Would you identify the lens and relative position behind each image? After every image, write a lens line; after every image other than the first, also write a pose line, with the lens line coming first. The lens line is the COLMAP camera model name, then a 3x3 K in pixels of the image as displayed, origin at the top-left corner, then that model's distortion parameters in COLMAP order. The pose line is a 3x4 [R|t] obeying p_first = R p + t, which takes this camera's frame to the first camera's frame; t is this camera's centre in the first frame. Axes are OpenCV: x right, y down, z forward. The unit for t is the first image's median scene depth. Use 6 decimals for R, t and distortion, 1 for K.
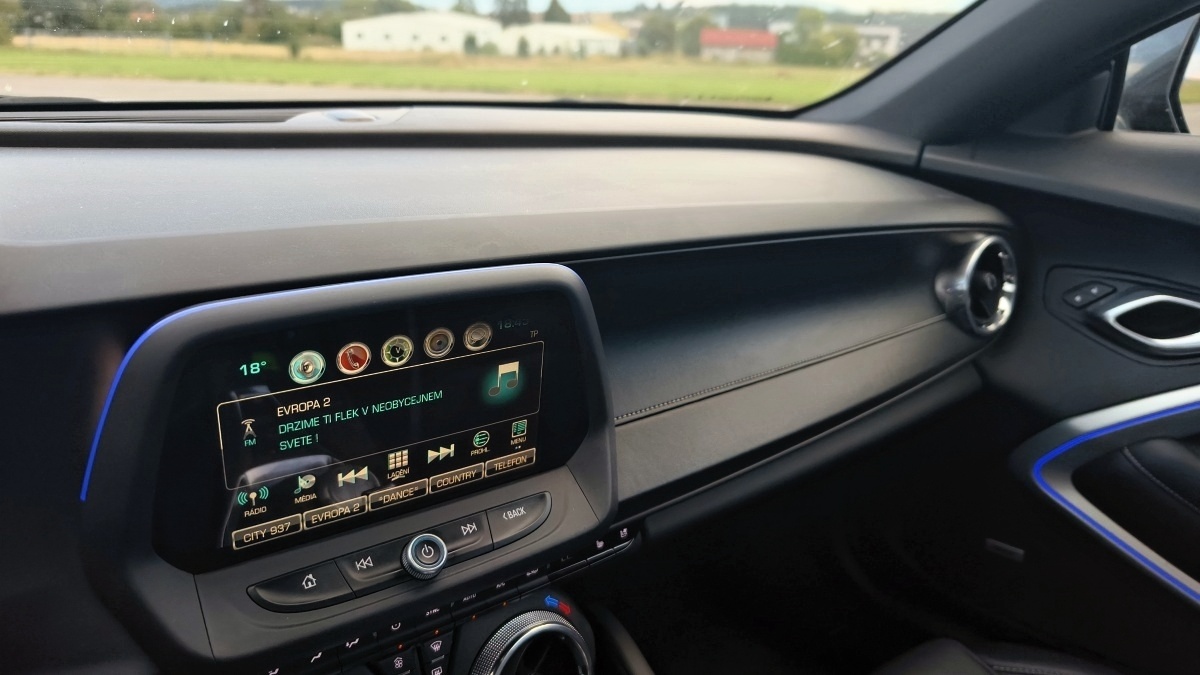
lens RADIAL K [[812.4, 0, 600.0], [0, 812.4, 337.5], [0, 0, 1]] dist [0.003628, -0.058697]
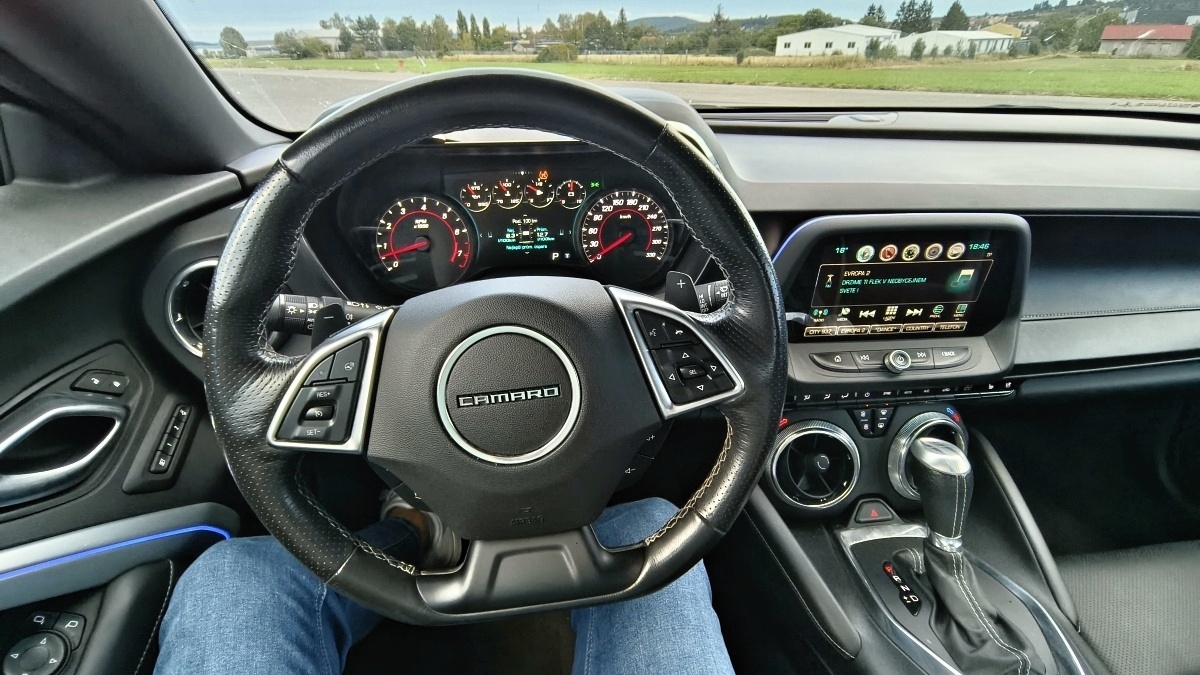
lens RADIAL K [[544.6, 0, 600.0], [0, 544.6, 337.5], [0, 0, 1]] dist [-0.010890, 0.000299]
pose [[0.844329, 0.208462, -0.493611, -0.149878], [-0.138734, 0.974854, 0.174394, 0.069016], [0.517553, -0.078766, 0.852018, -0.368843]]
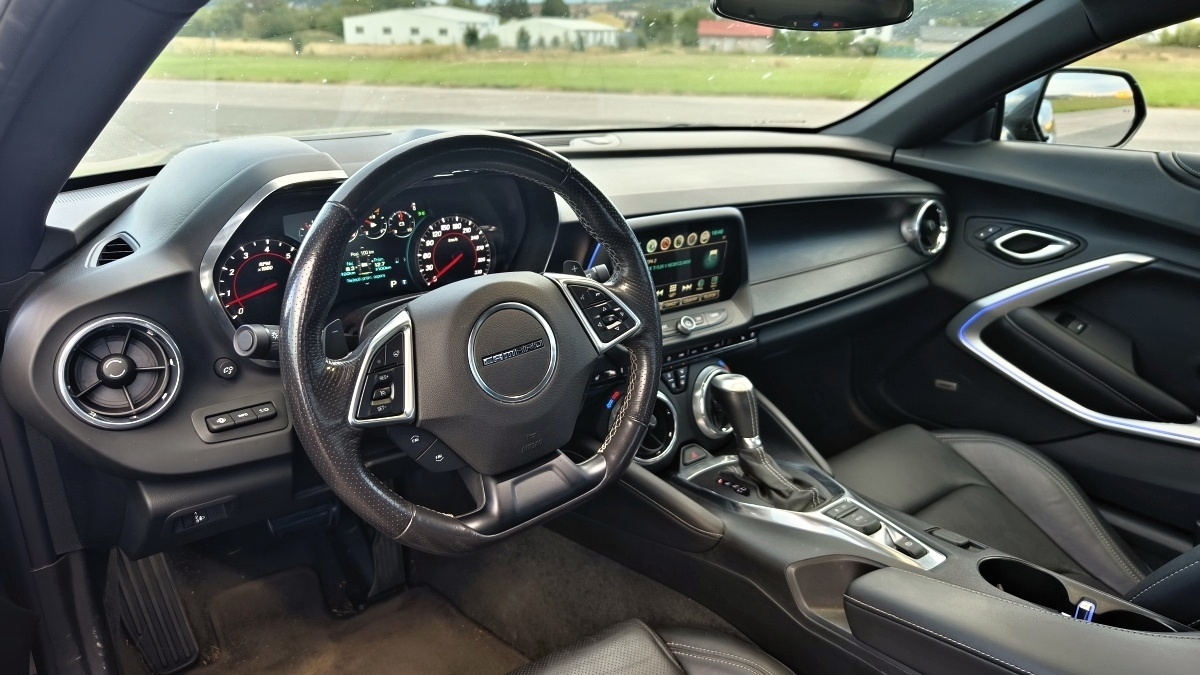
lens RADIAL K [[810.4, 0, 579.2], [0, 810.4, 339.2], [0, 0, 1]] dist [0.000799, -0.068111]
pose [[0.999763, -0.011354, -0.018560, -0.398144], [0.011664, 0.999792, 0.016711, 0.212265], [0.018366, -0.016924, 0.999688, -1.193175]]
